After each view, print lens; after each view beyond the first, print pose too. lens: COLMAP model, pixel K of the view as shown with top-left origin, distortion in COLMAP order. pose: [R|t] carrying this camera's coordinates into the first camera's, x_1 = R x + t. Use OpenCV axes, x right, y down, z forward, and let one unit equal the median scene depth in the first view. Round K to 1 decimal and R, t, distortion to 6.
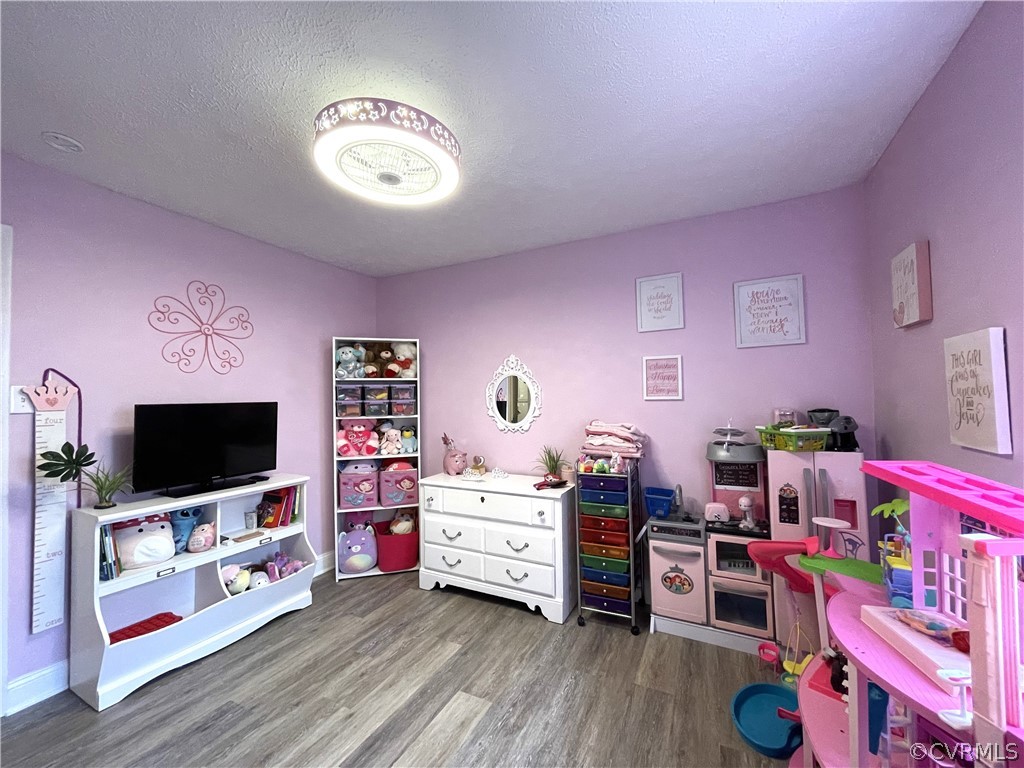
lens RADIAL K [[414.6, 0, 507.5], [0, 414.6, 385.1], [0, 0, 1]] dist [-0.000701, -0.000341]
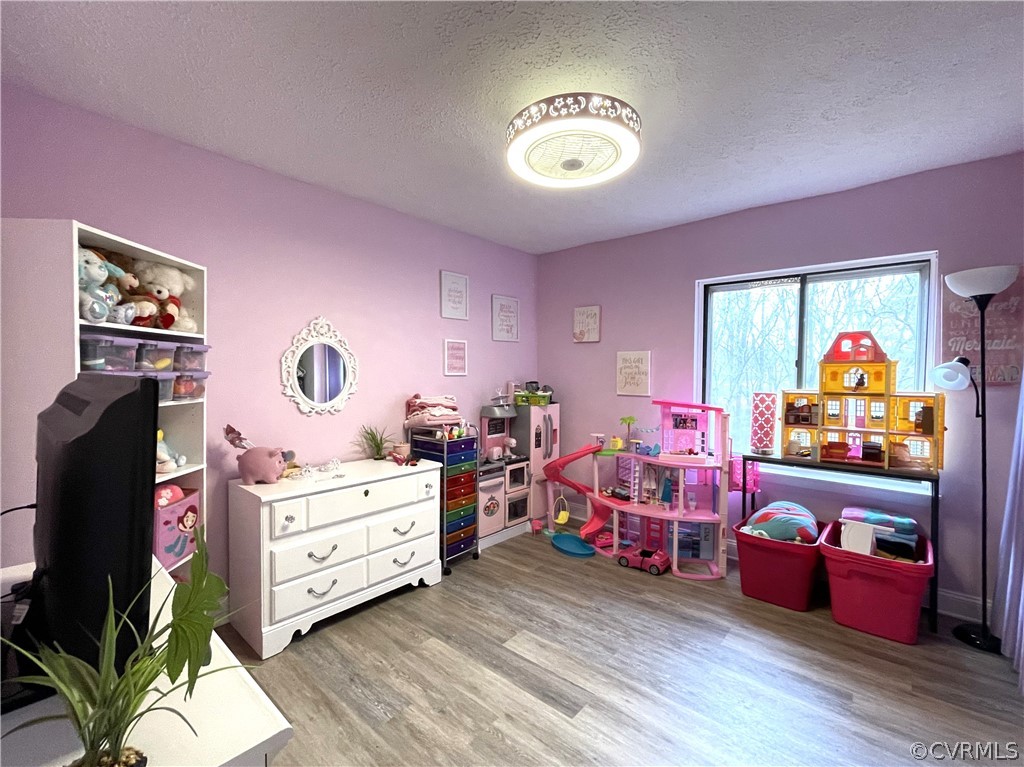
lens RADIAL K [[440.8, 0, 512.0], [0, 440.8, 383.5], [0, 0, 1]] dist [0.000146, -0.000130]
pose [[0.245874, -0.010333, 0.969247, -0.936866], [-0.040699, 0.998951, 0.020974, 0.027614], [-0.968447, -0.044604, 0.245196, 0.560574]]
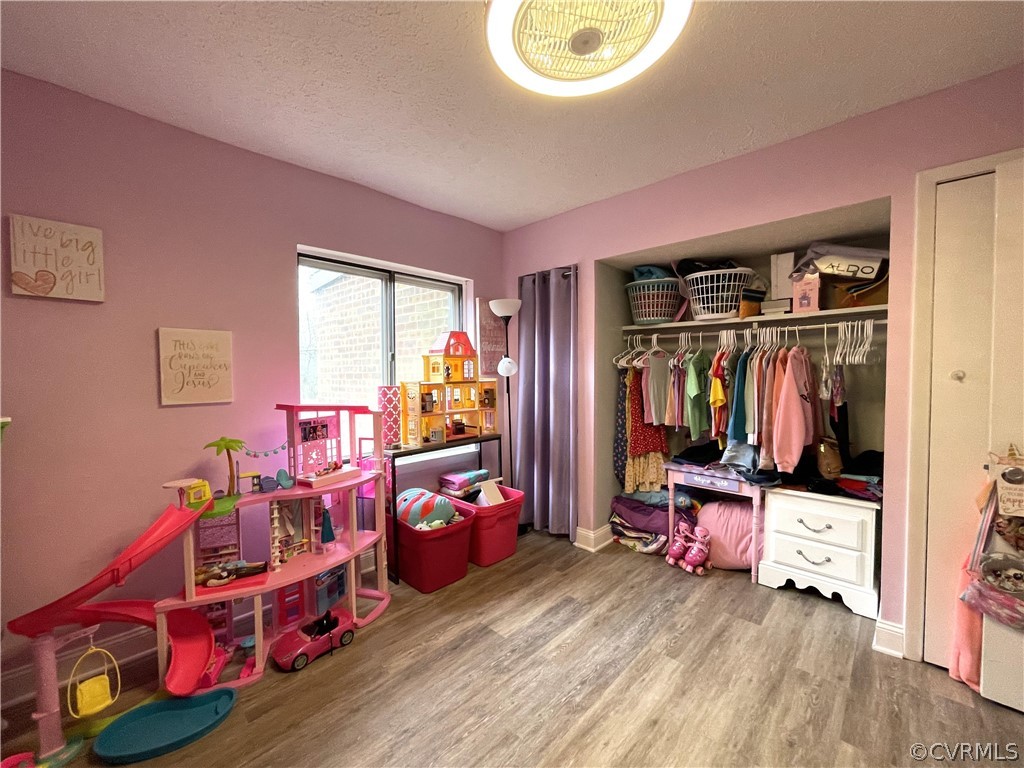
lens RADIAL K [[414.6, 0, 507.5], [0, 414.6, 385.1], [0, 0, 1]] dist [-0.000701, -0.000341]
pose [[-0.952083, 0.011880, 0.305608, -0.241161], [0.011678, 0.999929, -0.002490, 0.053897], [-0.305616, 0.001198, -0.952154, 1.128375]]
